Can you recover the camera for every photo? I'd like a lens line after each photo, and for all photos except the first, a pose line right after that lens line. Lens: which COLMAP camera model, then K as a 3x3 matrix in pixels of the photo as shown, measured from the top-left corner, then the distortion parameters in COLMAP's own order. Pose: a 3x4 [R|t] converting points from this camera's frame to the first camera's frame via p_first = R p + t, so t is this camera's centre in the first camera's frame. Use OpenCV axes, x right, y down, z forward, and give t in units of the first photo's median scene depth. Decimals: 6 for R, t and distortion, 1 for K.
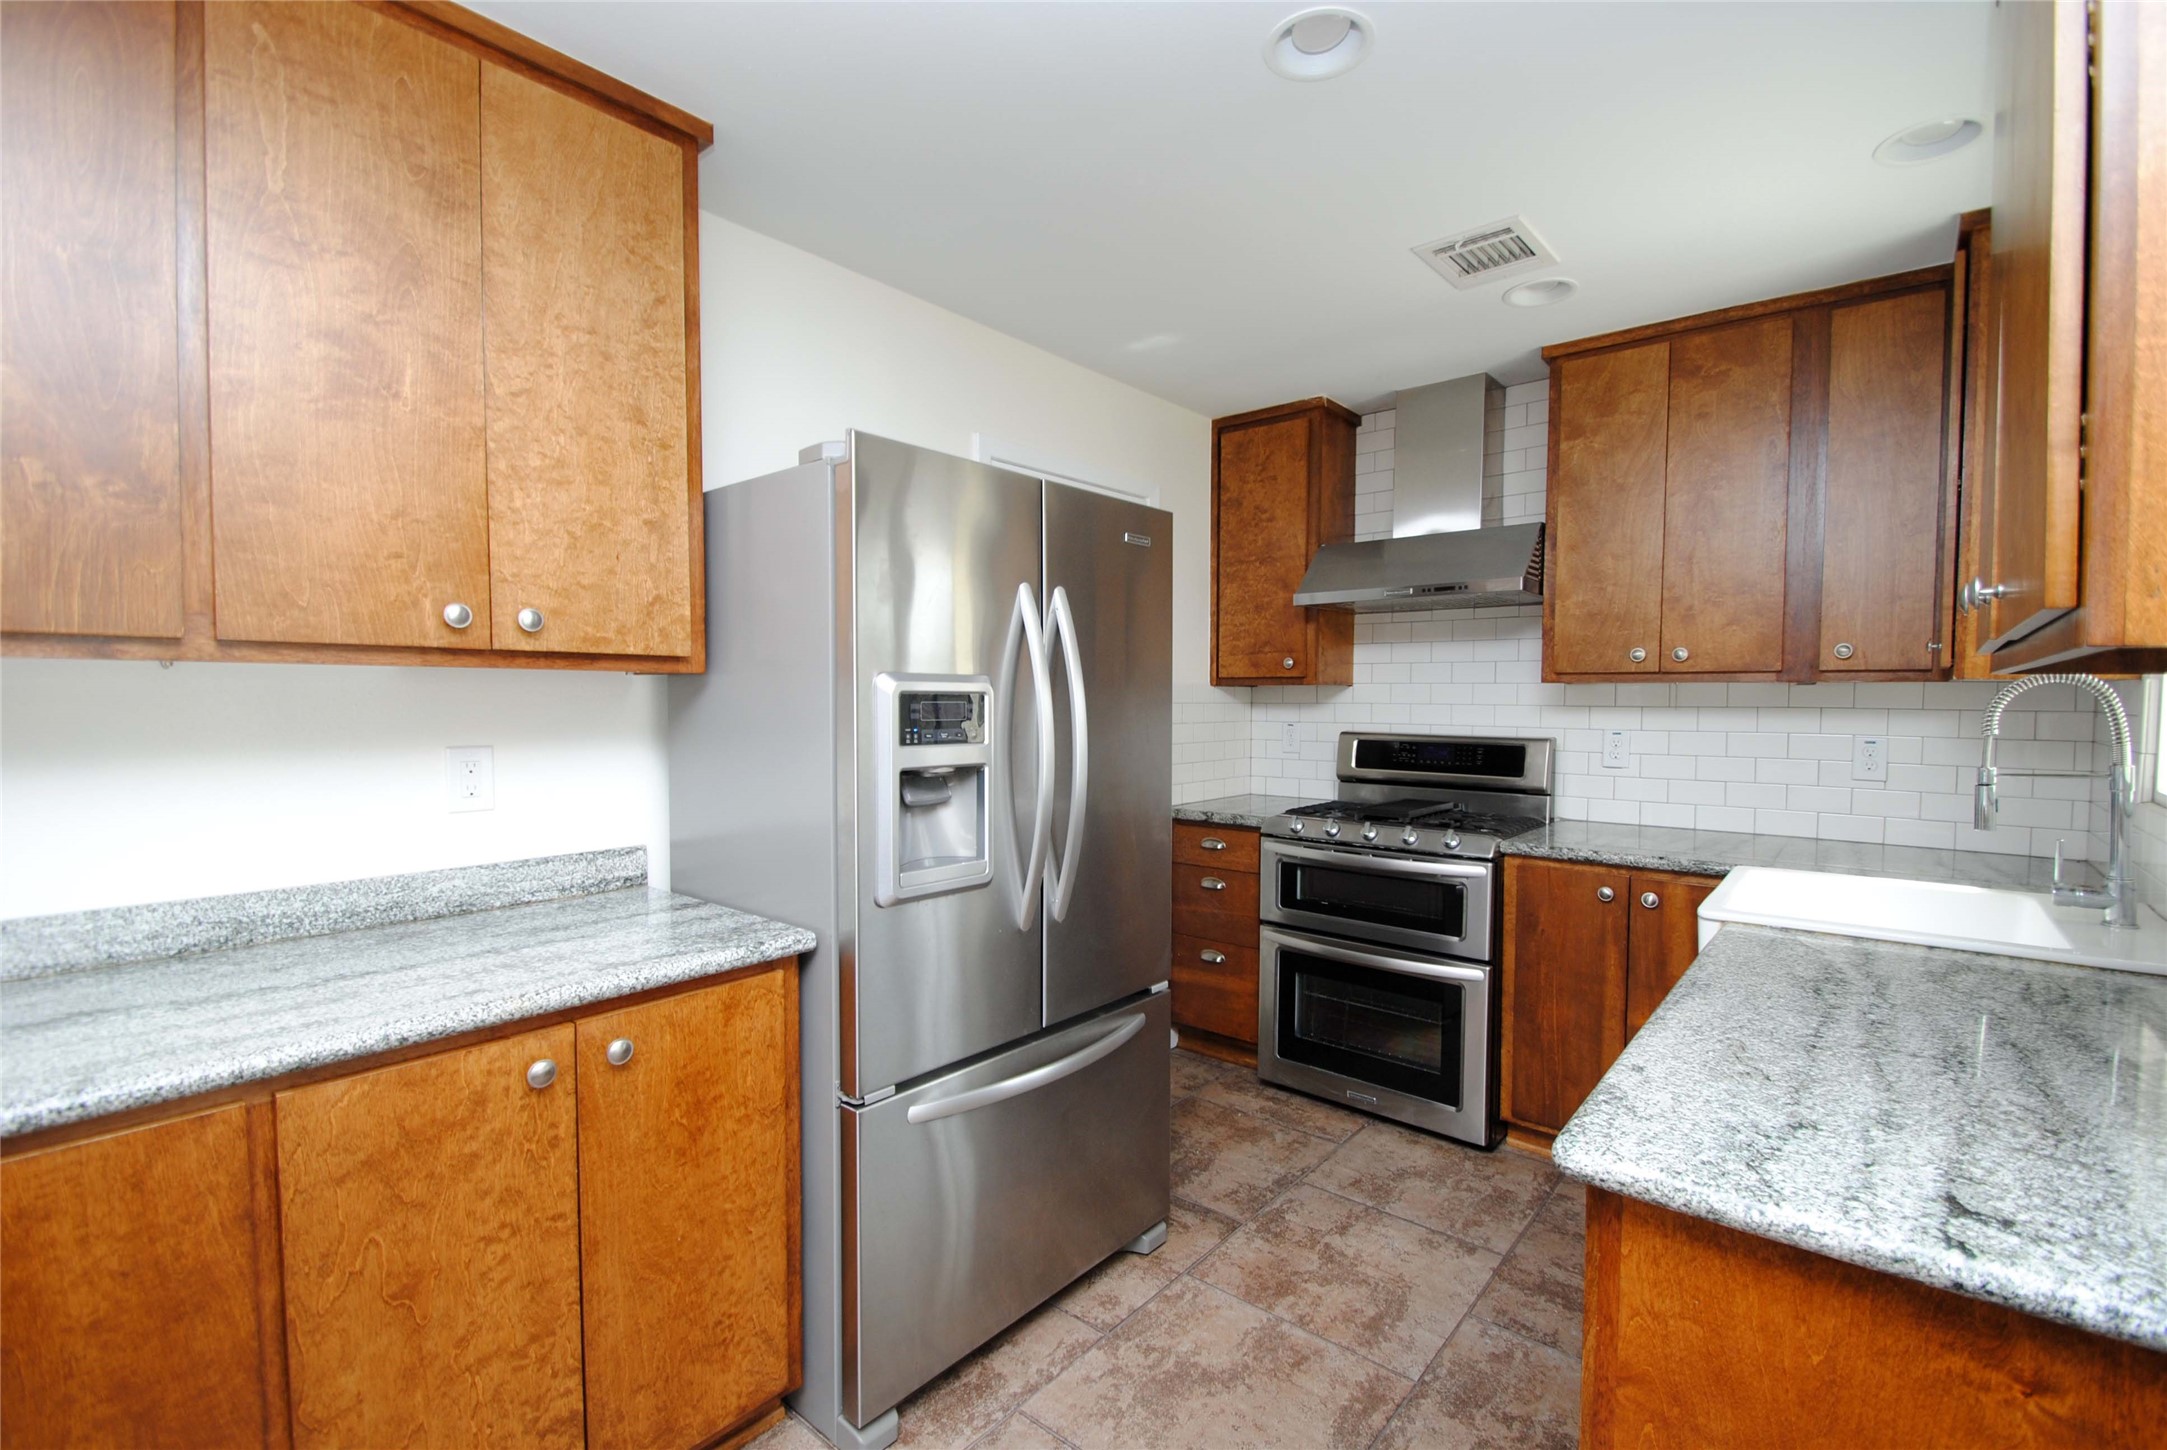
lens RADIAL K [[949.1, 0, 1099.7], [0, 949.1, 735.3], [0, 0, 1]] dist [0.001918, -0.005961]
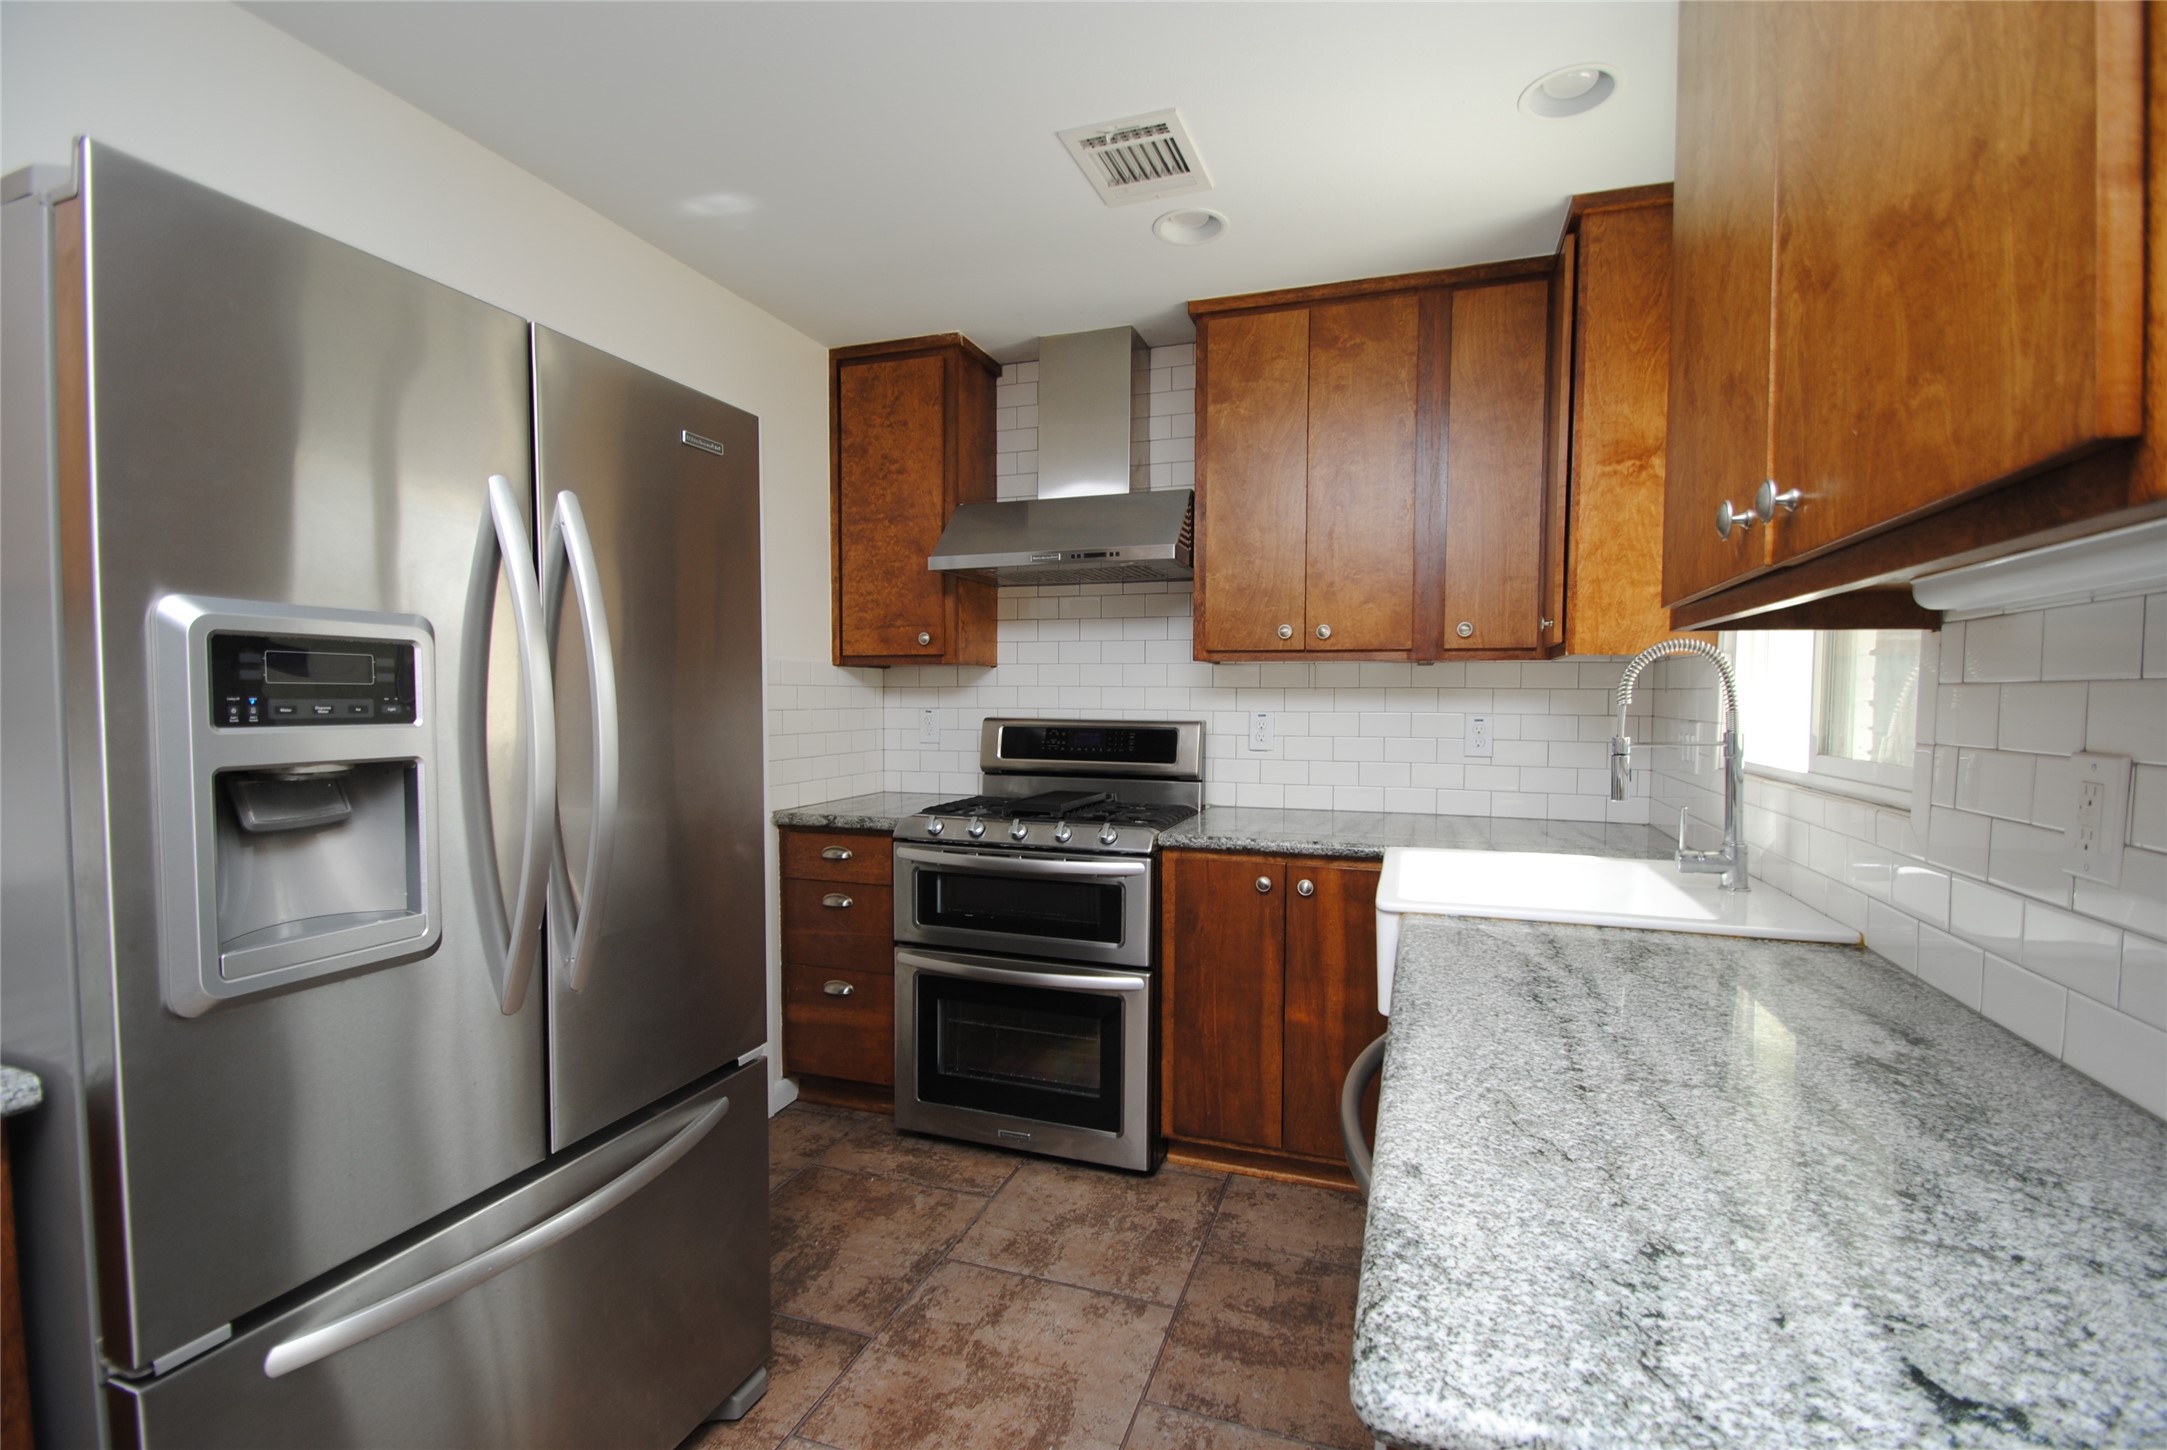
lens RADIAL K [[949.1, 0, 1095.0], [0, 949.1, 737.1], [0, 0, 1]] dist [0.001918, -0.005961]
pose [[0.934746, -0.016321, 0.354941, 0.048550], [0.014935, 0.999866, 0.006644, 0.013419], [-0.355002, -0.000910, 0.934865, 0.184479]]
